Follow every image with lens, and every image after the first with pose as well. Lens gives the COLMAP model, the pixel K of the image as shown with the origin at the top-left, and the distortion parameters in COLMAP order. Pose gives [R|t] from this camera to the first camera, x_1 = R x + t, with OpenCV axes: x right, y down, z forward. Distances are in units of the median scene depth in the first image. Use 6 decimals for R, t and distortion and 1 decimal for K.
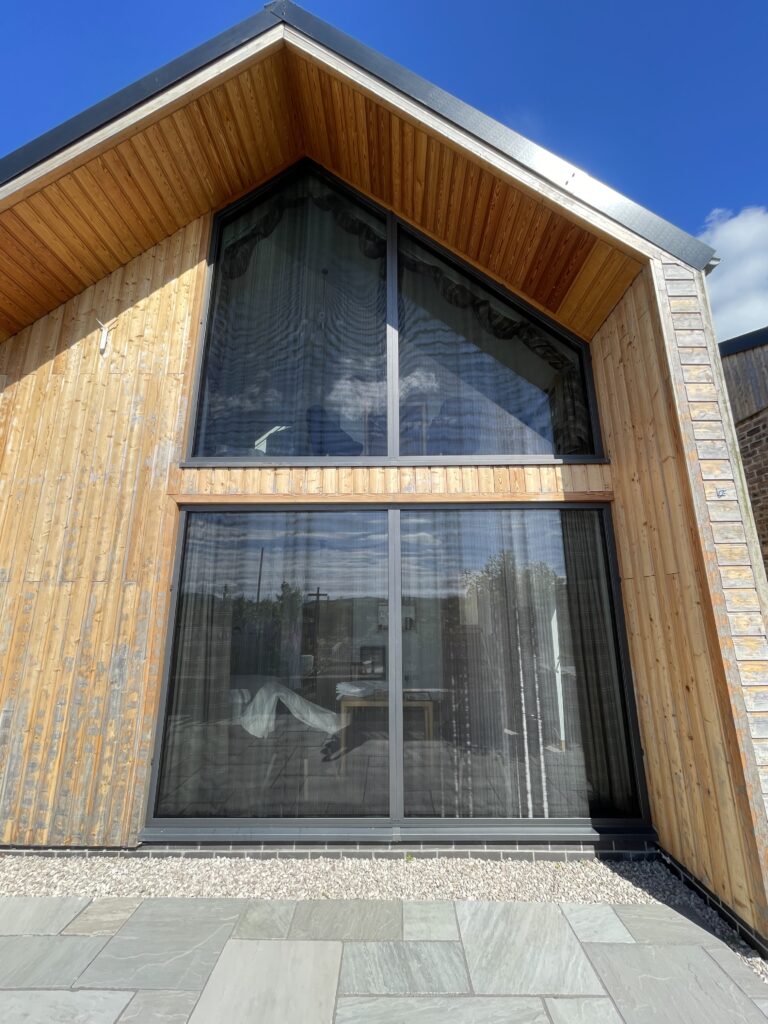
lens RADIAL K [[416.4, 0, 387.4], [0, 416.4, 508.9], [0, 0, 1]] dist [-0.000155, 0.000097]
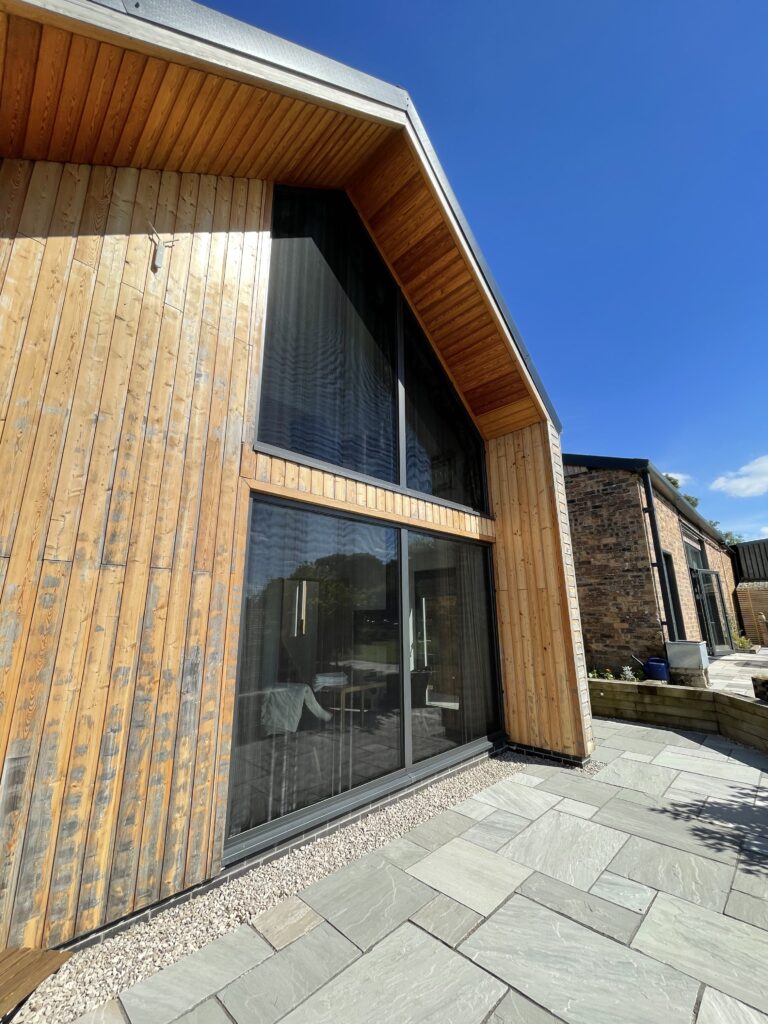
lens RADIAL K [[416.4, 0, 389.1], [0, 416.4, 509.4], [0, 0, 1]] dist [-0.000155, 0.000097]
pose [[0.686031, 0.176301, 0.705889, -1.037825], [-0.159678, 0.983027, -0.090333, 0.072065], [-0.709834, -0.050743, 0.702539, 0.157052]]
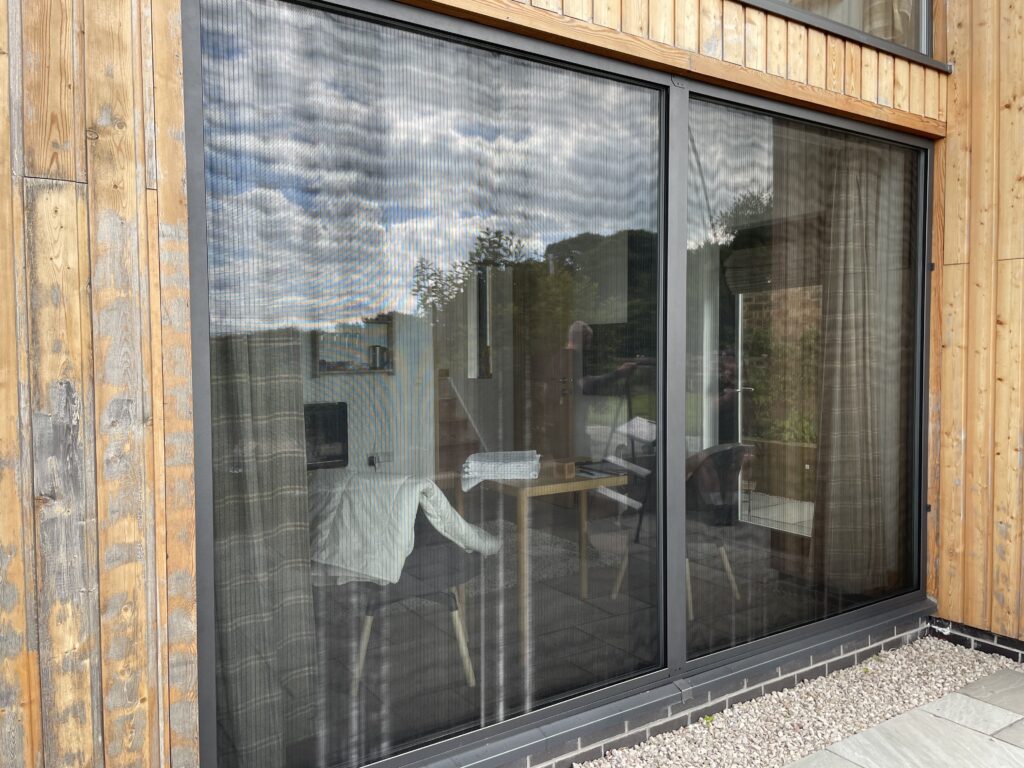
lens RADIAL K [[767.7, 0, 503.4], [0, 767.7, 376.6], [0, 0, 1]] dist [0.028927, -0.030153]
pose [[0.834839, -0.021763, 0.550064, -0.697026], [-0.124444, 0.965891, 0.227085, 0.156432], [-0.536244, -0.258032, 0.803656, 0.377507]]
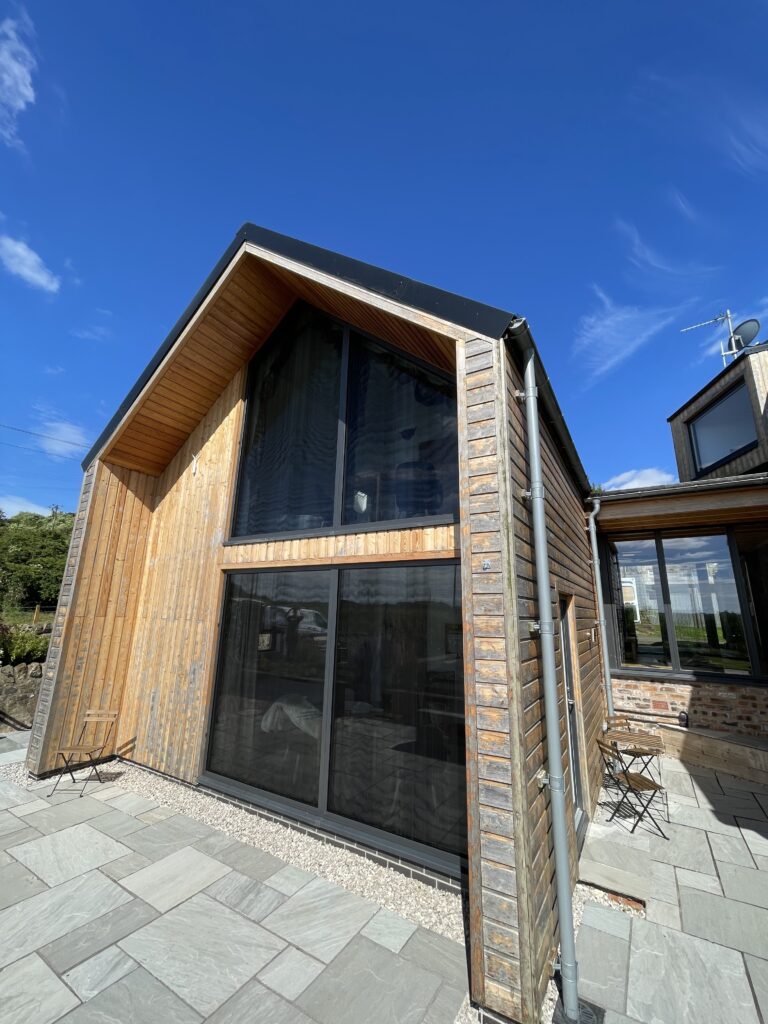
lens RADIAL K [[416.4, 0, 380.7], [0, 416.4, 508.4], [0, 0, 1]] dist [-0.000155, 0.000097]
pose [[0.854816, -0.103682, -0.508468, 0.913204], [0.095619, 0.994530, -0.042044, -0.132859], [0.510046, -0.012679, 0.860054, -0.031297]]
